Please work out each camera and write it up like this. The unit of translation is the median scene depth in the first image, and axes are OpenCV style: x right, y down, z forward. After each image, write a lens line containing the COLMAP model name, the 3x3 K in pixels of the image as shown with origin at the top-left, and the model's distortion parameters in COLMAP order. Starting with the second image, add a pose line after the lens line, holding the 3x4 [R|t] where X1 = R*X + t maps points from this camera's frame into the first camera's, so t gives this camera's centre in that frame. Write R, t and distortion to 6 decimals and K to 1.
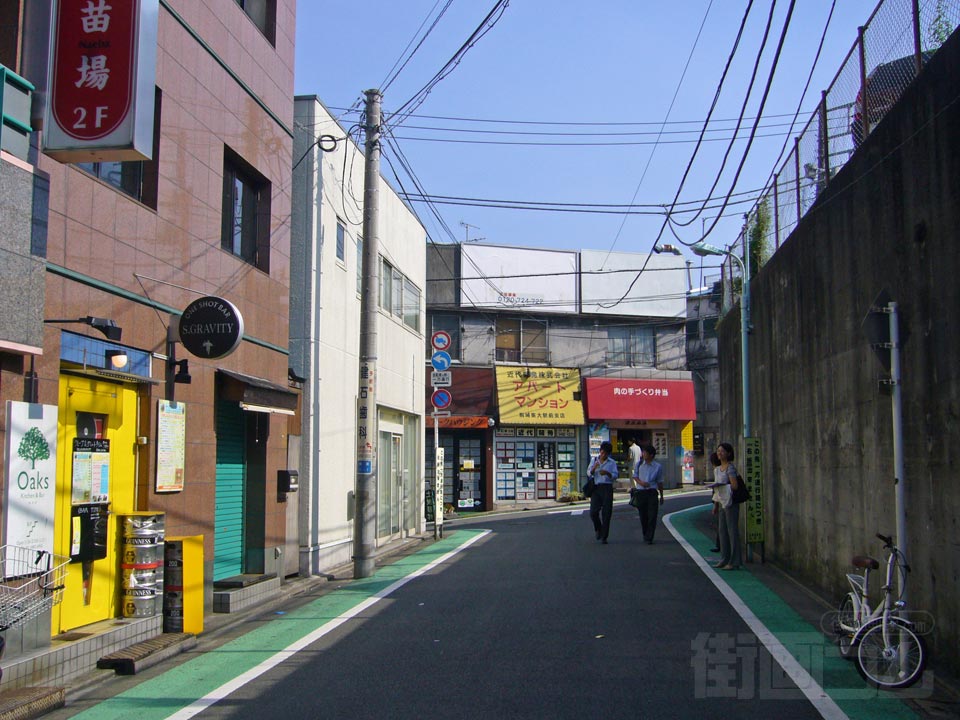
lens RADIAL K [[1034.1, 0, 478.4], [0, 1034.1, 359.0], [0, 0, 1]] dist [-0.049982, 0.000000]
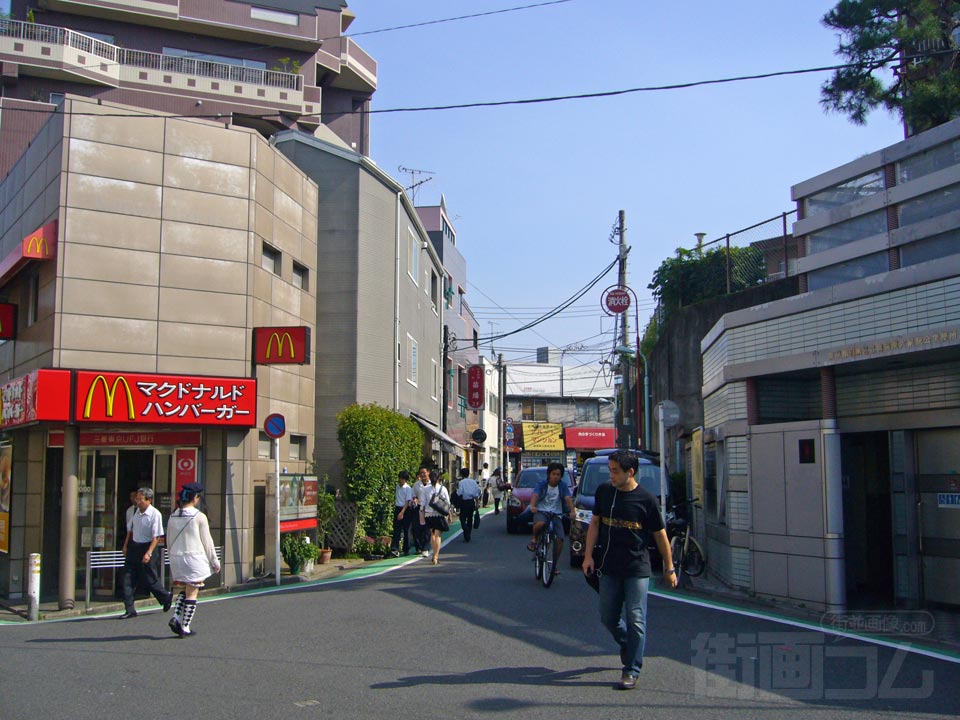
lens RADIAL K [[1034.1, 0, 483.4], [0, 1034.1, 360.9], [0, 0, 1]] dist [-0.049982, 0.000000]
pose [[0.999910, -0.000692, 0.013397, -0.089954], [0.000911, 0.999866, -0.016328, -0.084139], [-0.013384, 0.016339, 0.999777, -1.099217]]
